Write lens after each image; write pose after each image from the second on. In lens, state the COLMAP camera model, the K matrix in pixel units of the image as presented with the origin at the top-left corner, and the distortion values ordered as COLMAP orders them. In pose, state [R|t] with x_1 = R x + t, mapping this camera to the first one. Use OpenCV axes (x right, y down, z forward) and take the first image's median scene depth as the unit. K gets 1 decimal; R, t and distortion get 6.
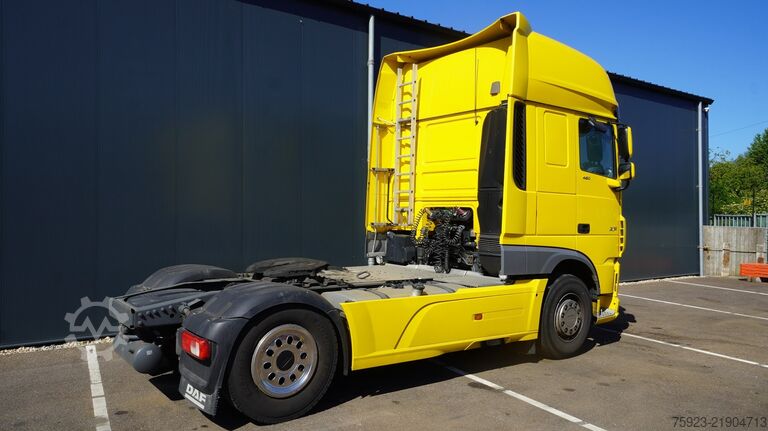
lens RADIAL K [[583.6, 0, 383.7], [0, 583.6, 209.4], [0, 0, 1]] dist [0.003127, 0.002835]
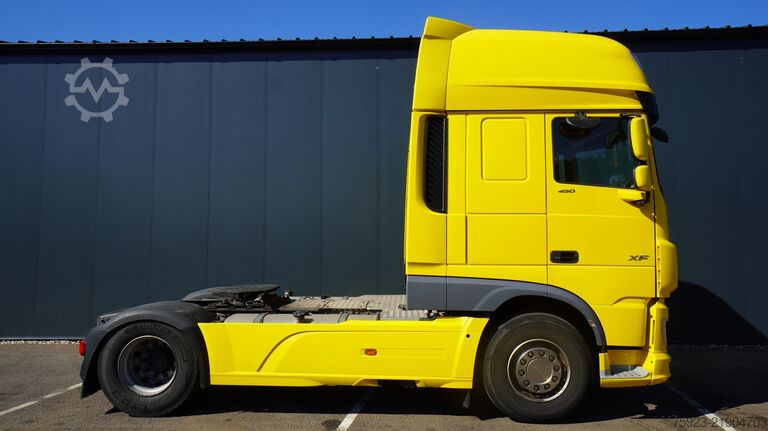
lens RADIAL K [[531.4, 0, 386.5], [0, 531.4, 218.1], [0, 0, 1]] dist [0.013346, 0.002540]
pose [[0.769776, -0.052418, -0.636158, 0.661329], [0.020530, 0.998140, -0.057402, 0.018160], [0.637984, 0.031126, 0.769420, 0.322788]]
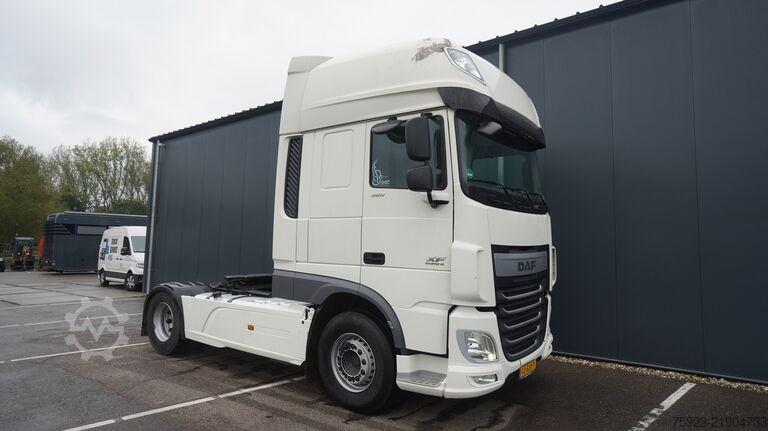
lens RADIAL K [[482.0, 0, 381.3], [0, 482.0, 212.5], [0, 0, 1]] dist [-0.002227, -0.000200]
pose [[0.250361, -0.078641, -0.964953, 1.073486], [-0.004325, 0.996595, -0.082341, 0.026446], [0.968143, 0.024788, 0.249169, 0.904874]]
